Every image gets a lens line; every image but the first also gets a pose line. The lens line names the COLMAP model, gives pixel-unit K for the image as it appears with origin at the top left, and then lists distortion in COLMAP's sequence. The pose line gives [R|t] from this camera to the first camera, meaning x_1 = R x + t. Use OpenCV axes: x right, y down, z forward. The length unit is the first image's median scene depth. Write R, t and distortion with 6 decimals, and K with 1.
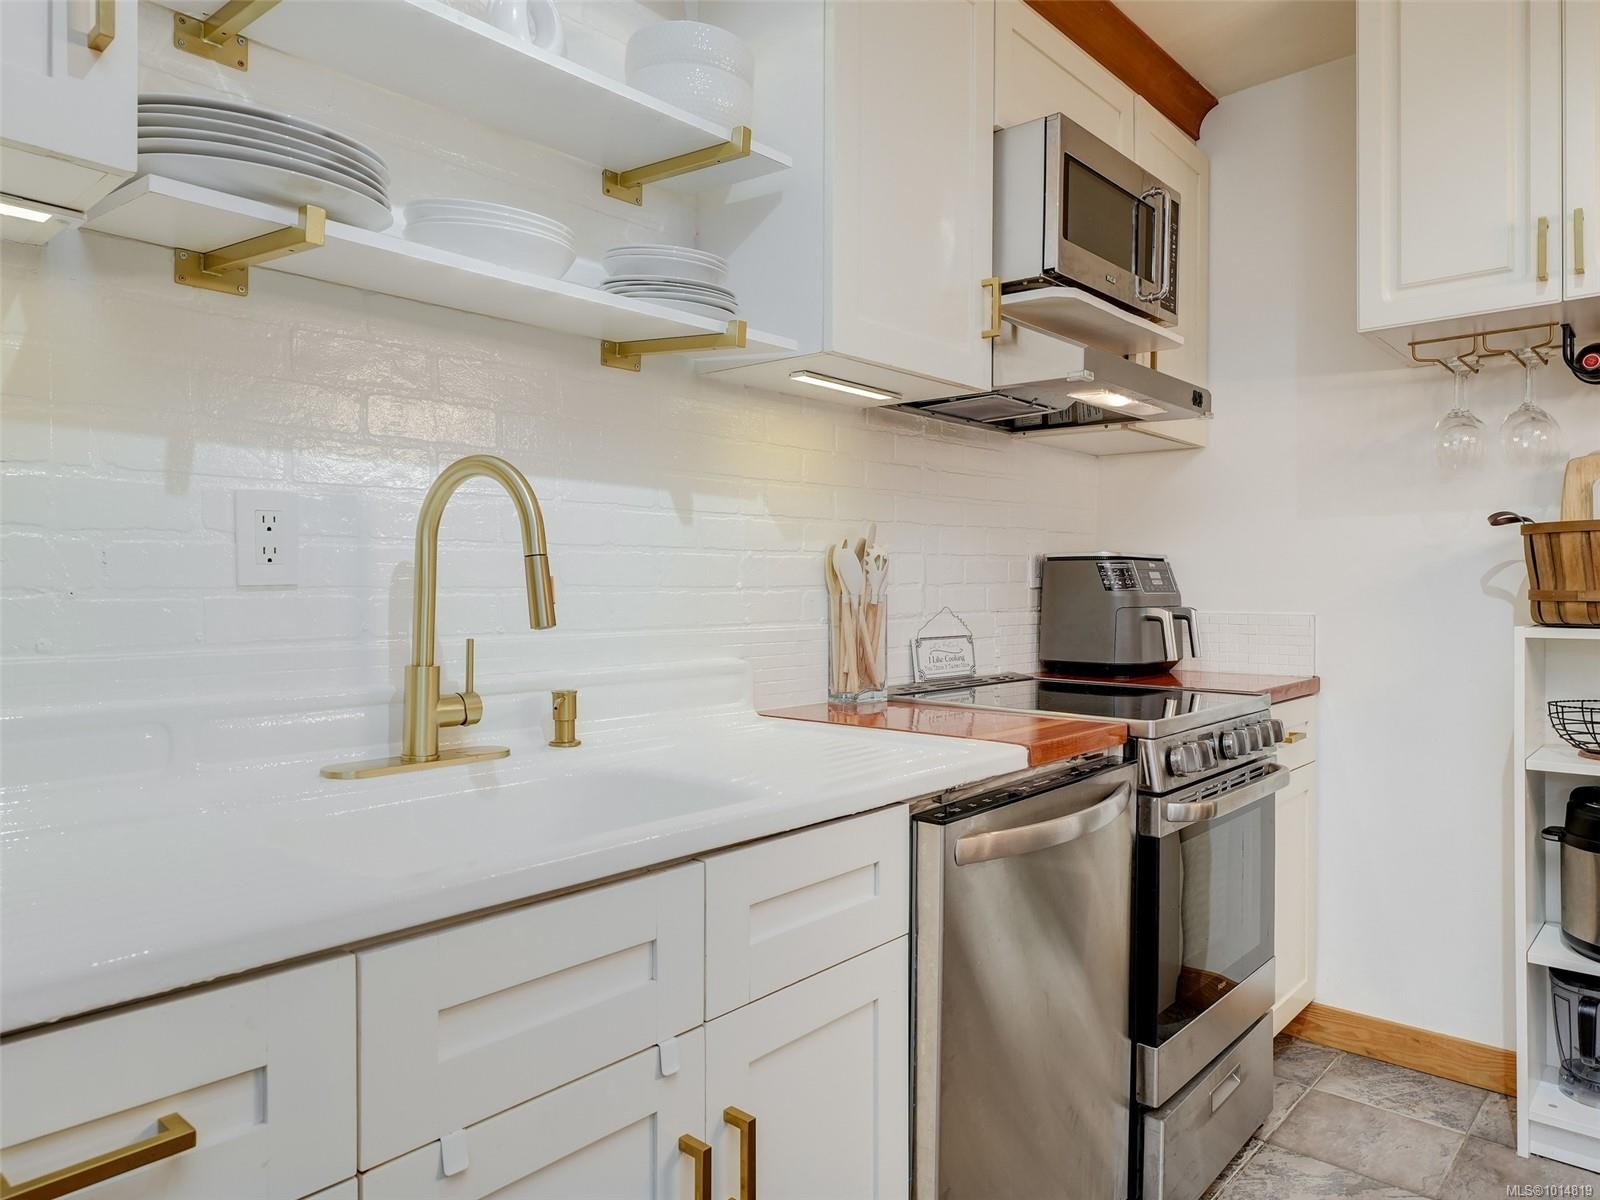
lens RADIAL K [[1045.3, 0, 802.7], [0, 1045.3, 591.1], [0, 0, 1]] dist [-0.002395, 0.000793]
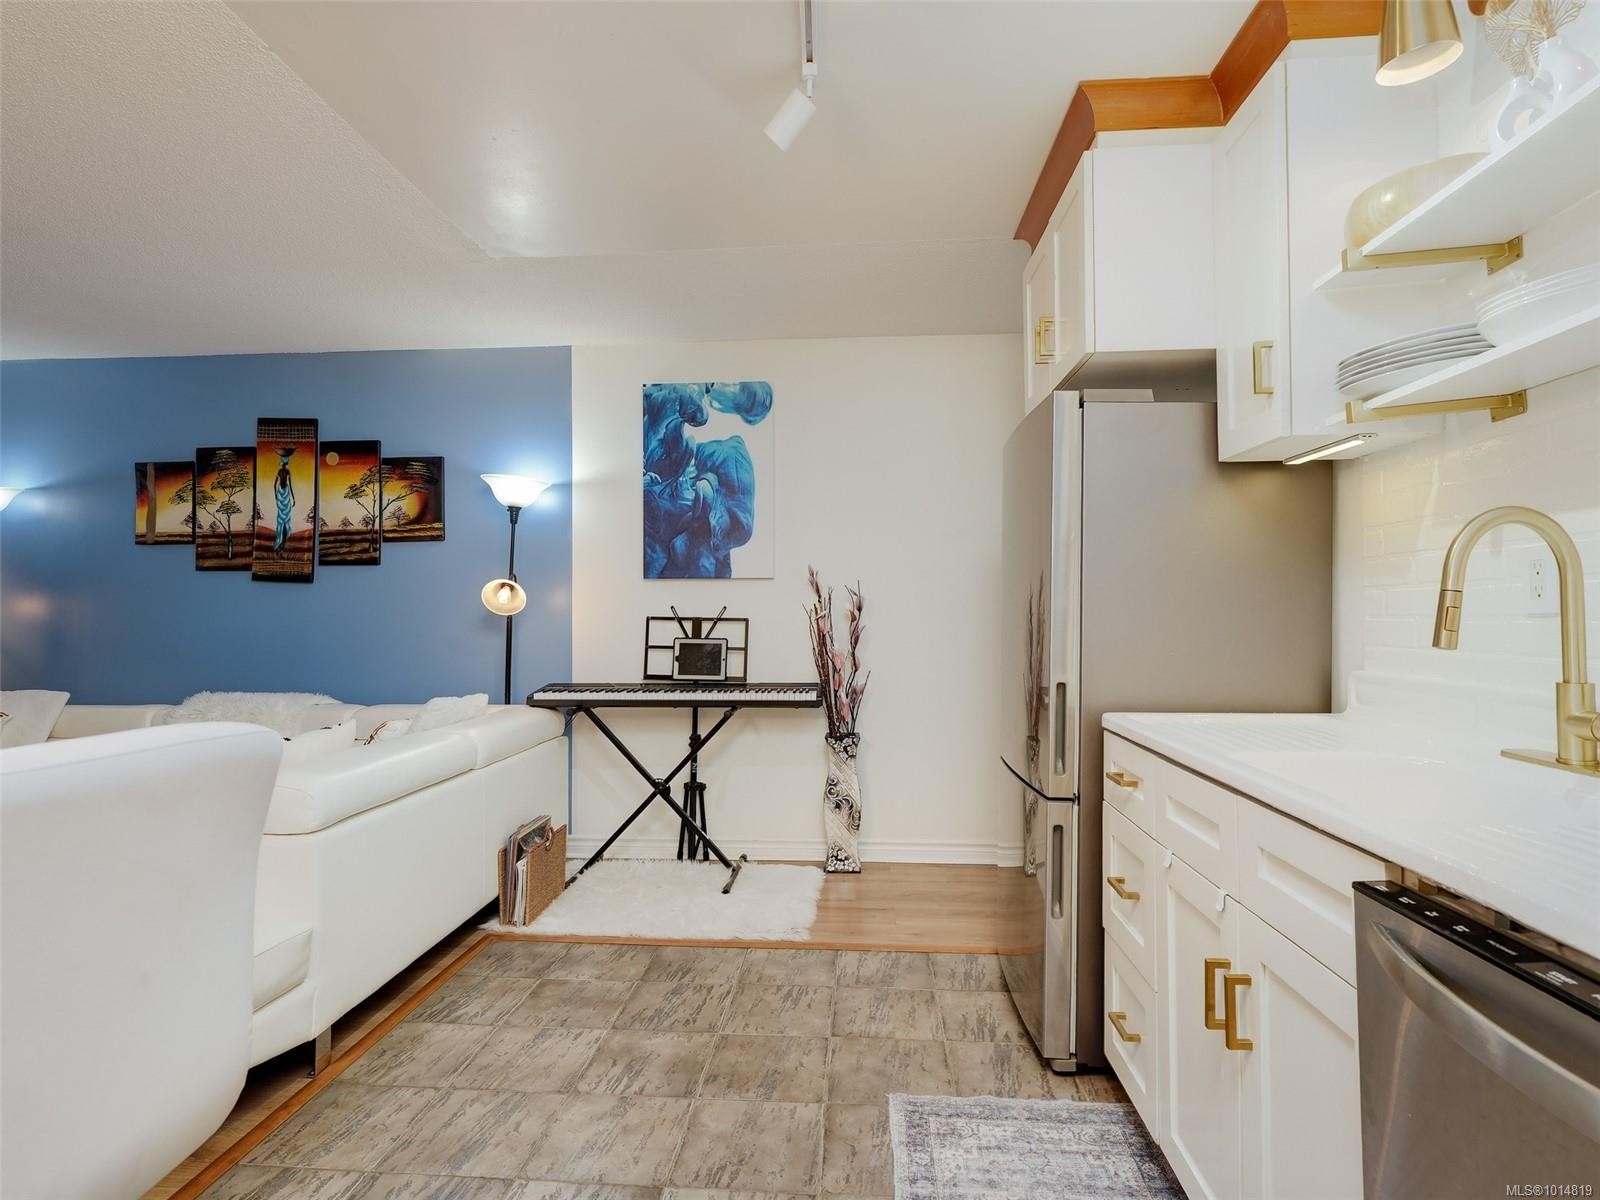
lens RADIAL K [[783.1, 0, 800.6], [0, 783.1, 591.4], [0, 0, 1]] dist [-0.002344, -0.000332]
pose [[-0.790488, -0.016961, -0.612243, 0.577077], [0.001117, 0.999575, -0.029134, -0.005050], [0.612477, -0.023713, -0.790133, 0.799422]]
